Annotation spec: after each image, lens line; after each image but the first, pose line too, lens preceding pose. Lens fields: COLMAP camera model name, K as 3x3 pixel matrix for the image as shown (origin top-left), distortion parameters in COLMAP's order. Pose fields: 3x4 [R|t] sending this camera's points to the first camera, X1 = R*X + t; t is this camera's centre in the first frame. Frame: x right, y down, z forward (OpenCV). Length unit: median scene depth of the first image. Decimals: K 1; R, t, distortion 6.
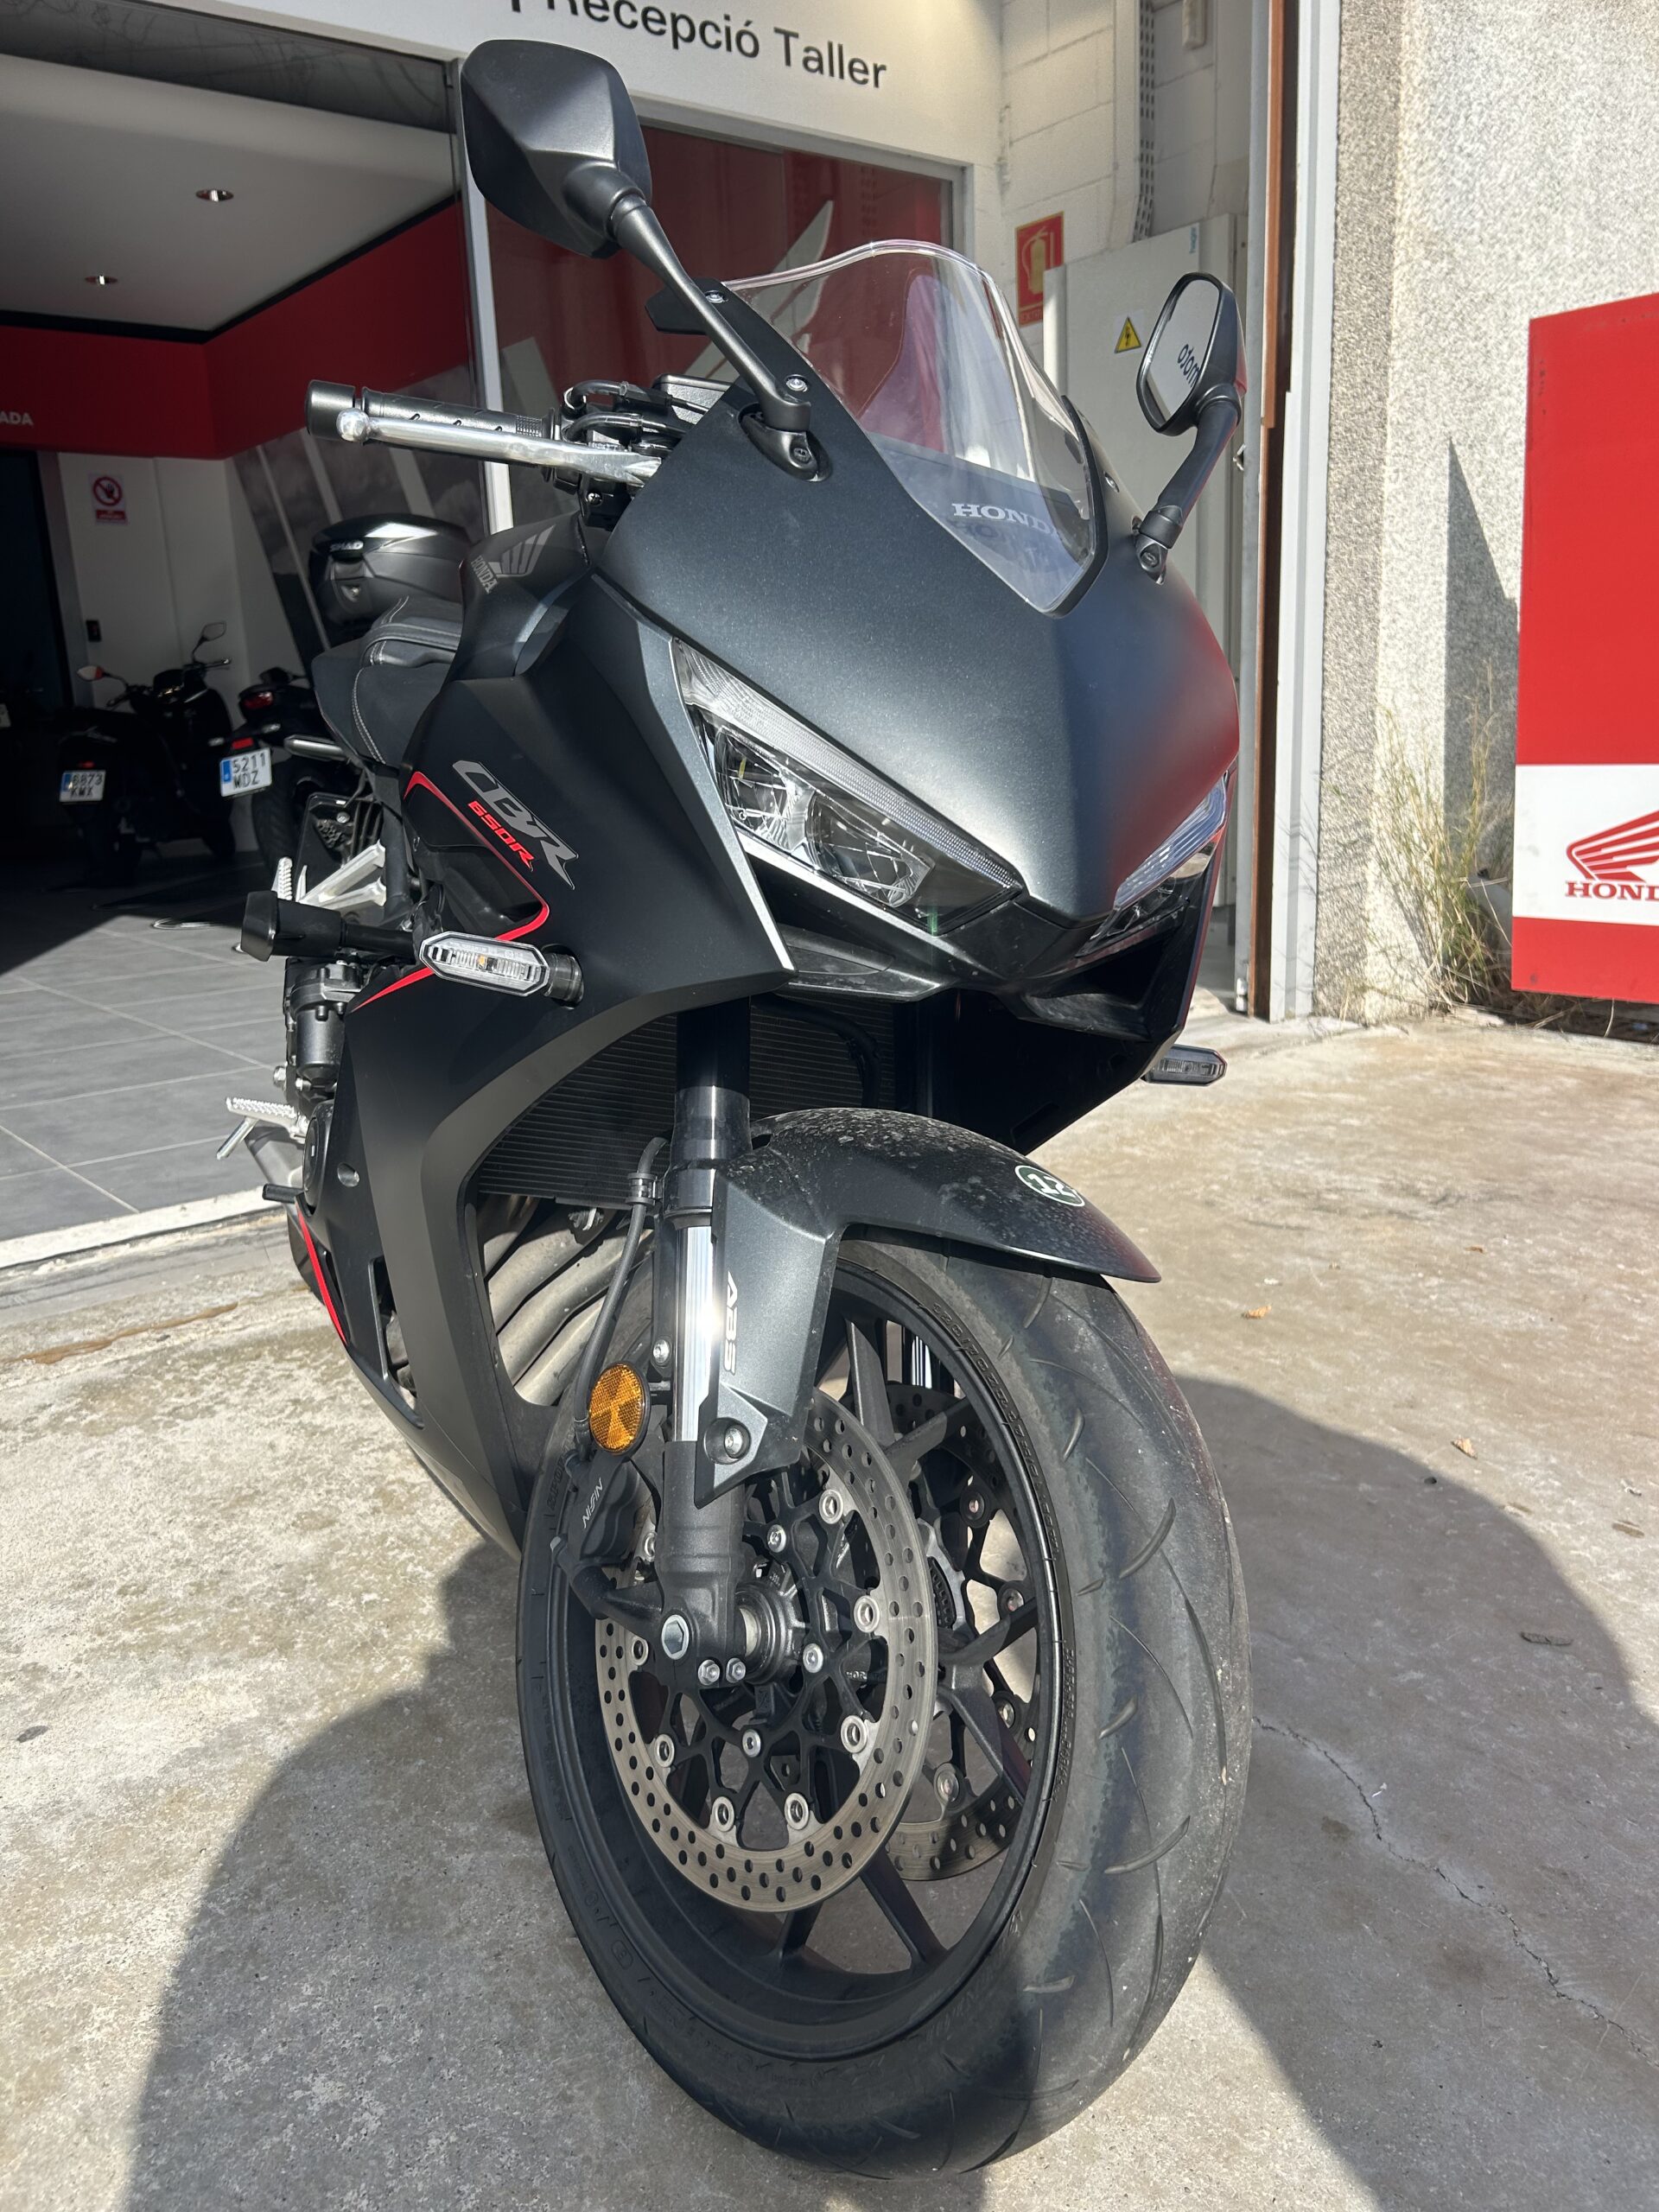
lens RADIAL K [[1681.6, 0, 827.1], [0, 1681.6, 1111.5], [0, 0, 1]] dist [0.026848, -0.000108]
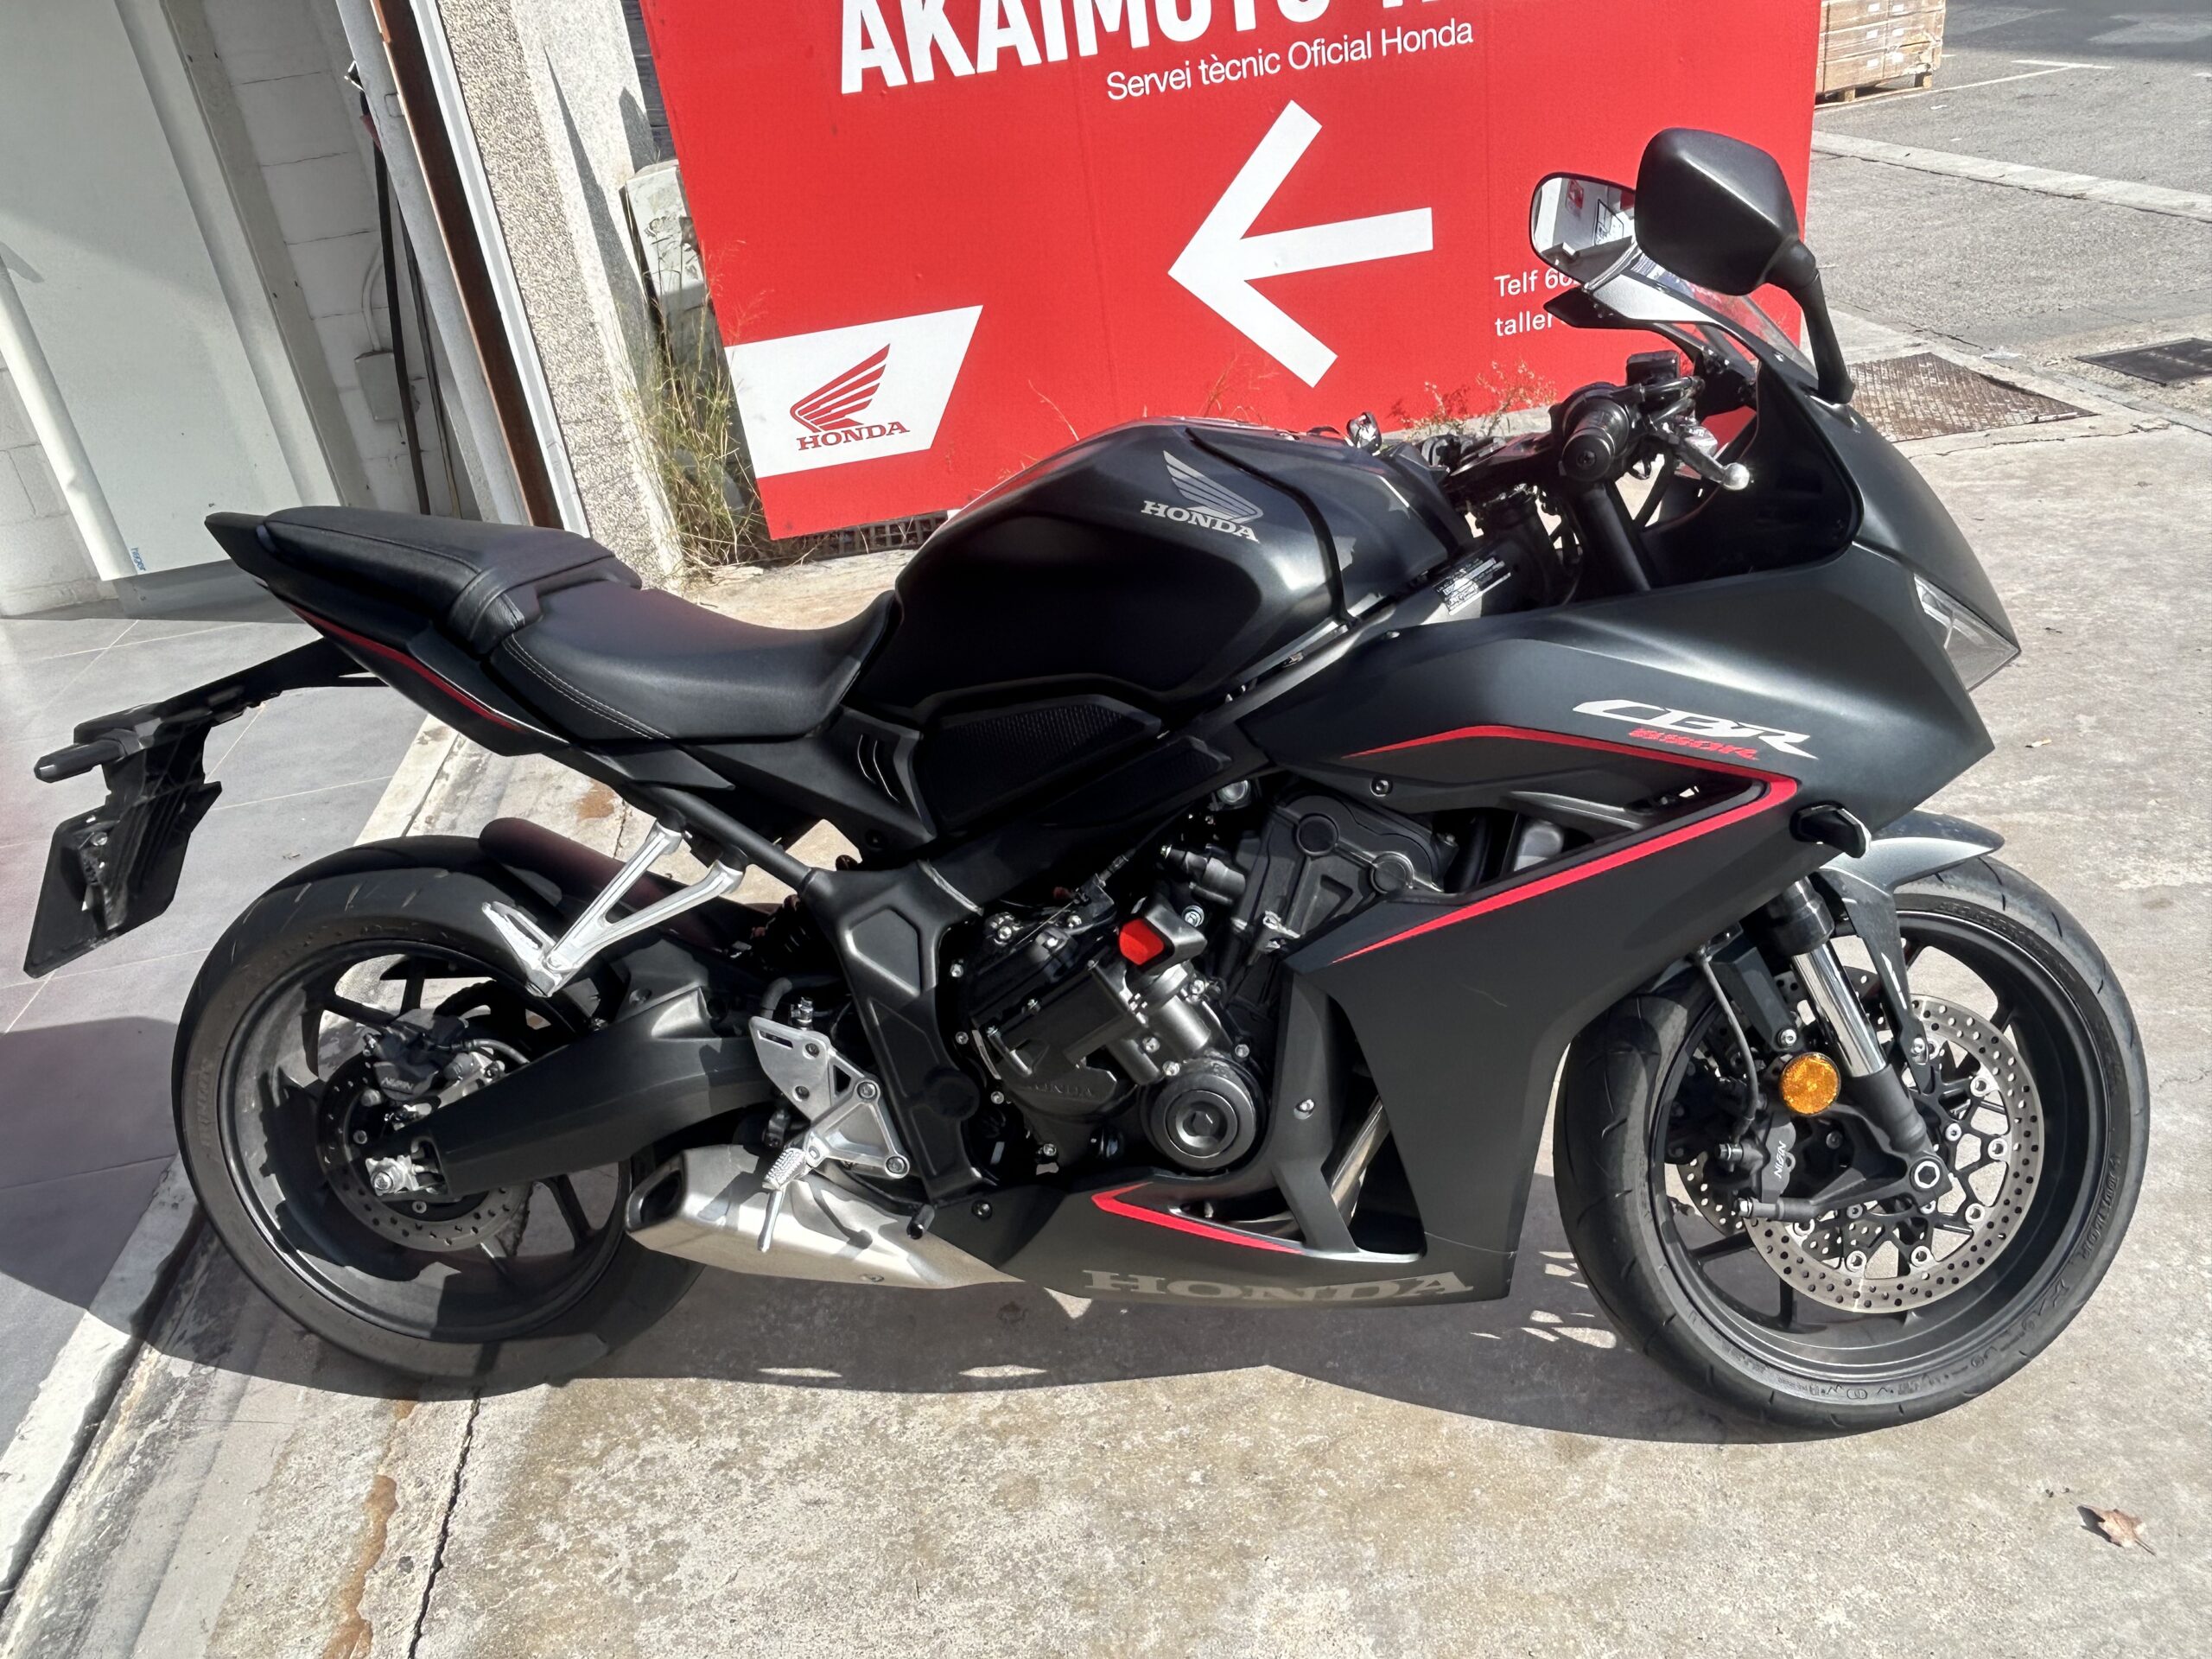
lens RADIAL K [[1622.7, 0, 1105.5], [0, 1622.7, 821.0], [0, 0, 1]] dist [-0.002722, -0.005159]
pose [[0.517652, -0.429272, 0.740110, -0.393934], [0.304514, 0.900822, 0.309502, -0.183366], [-0.799567, 0.065159, 0.597031, 0.191992]]
